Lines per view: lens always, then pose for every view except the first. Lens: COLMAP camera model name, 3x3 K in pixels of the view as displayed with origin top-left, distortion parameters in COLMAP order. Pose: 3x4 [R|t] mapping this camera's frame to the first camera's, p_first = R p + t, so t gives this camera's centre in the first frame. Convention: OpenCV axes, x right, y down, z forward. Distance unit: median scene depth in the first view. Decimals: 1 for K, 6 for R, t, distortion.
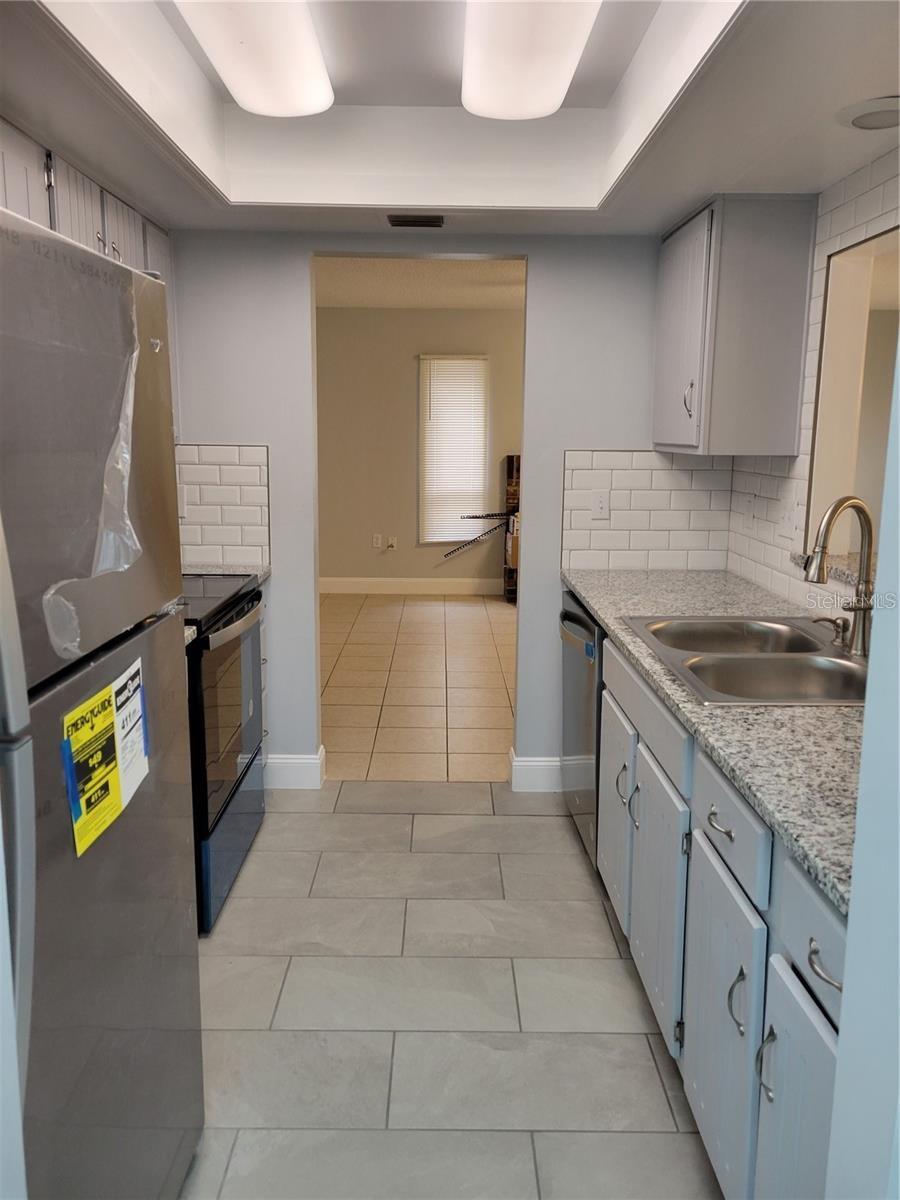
lens RADIAL K [[896.1, 0, 451.2], [0, 896.1, 570.8], [0, 0, 1]] dist [0.065282, -0.058471]
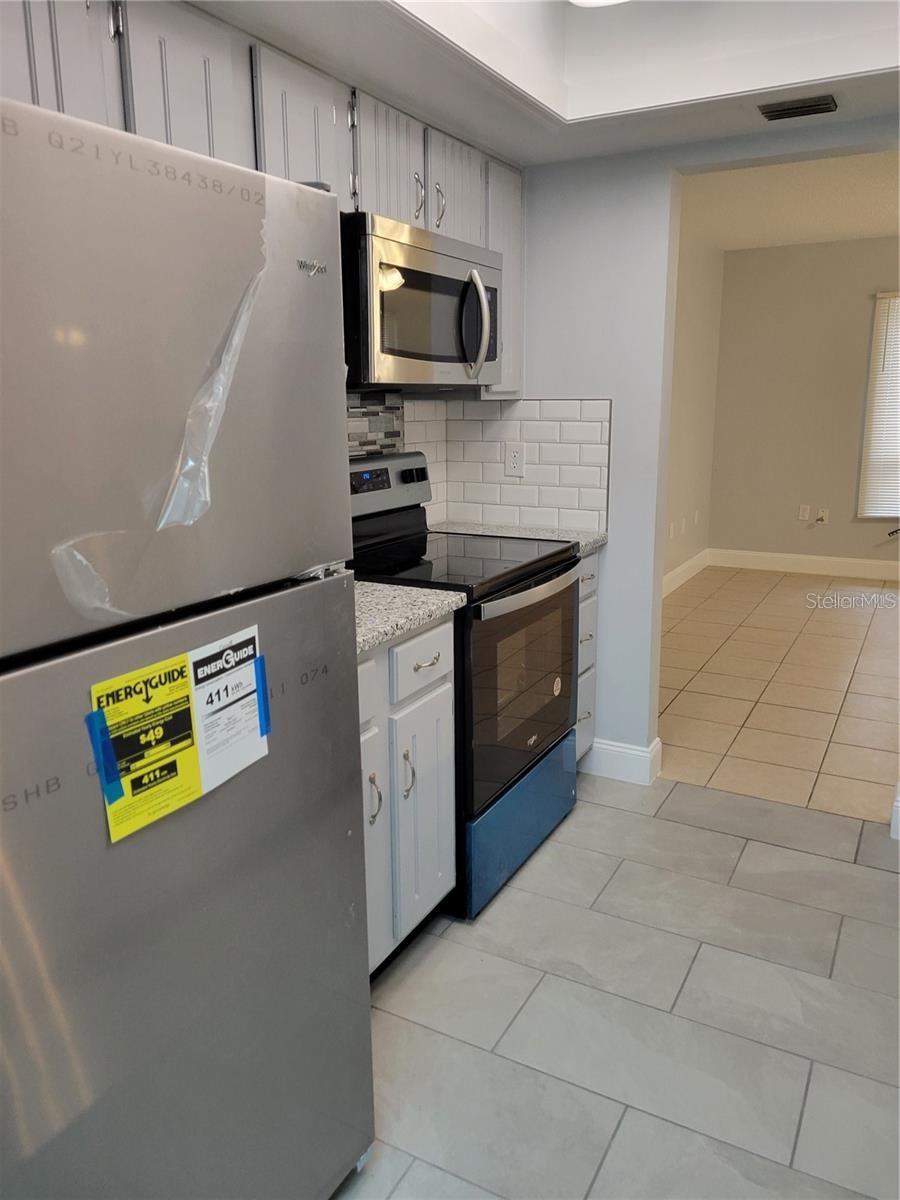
lens RADIAL K [[896.1, 0, 451.2], [0, 896.1, 570.8], [0, 0, 1]] dist [0.065282, -0.058471]
pose [[0.874708, 0.077292, -0.478446, 0.147266], [-0.059322, 0.996853, 0.052586, -0.008915], [0.481005, -0.017615, 0.876541, 0.198168]]
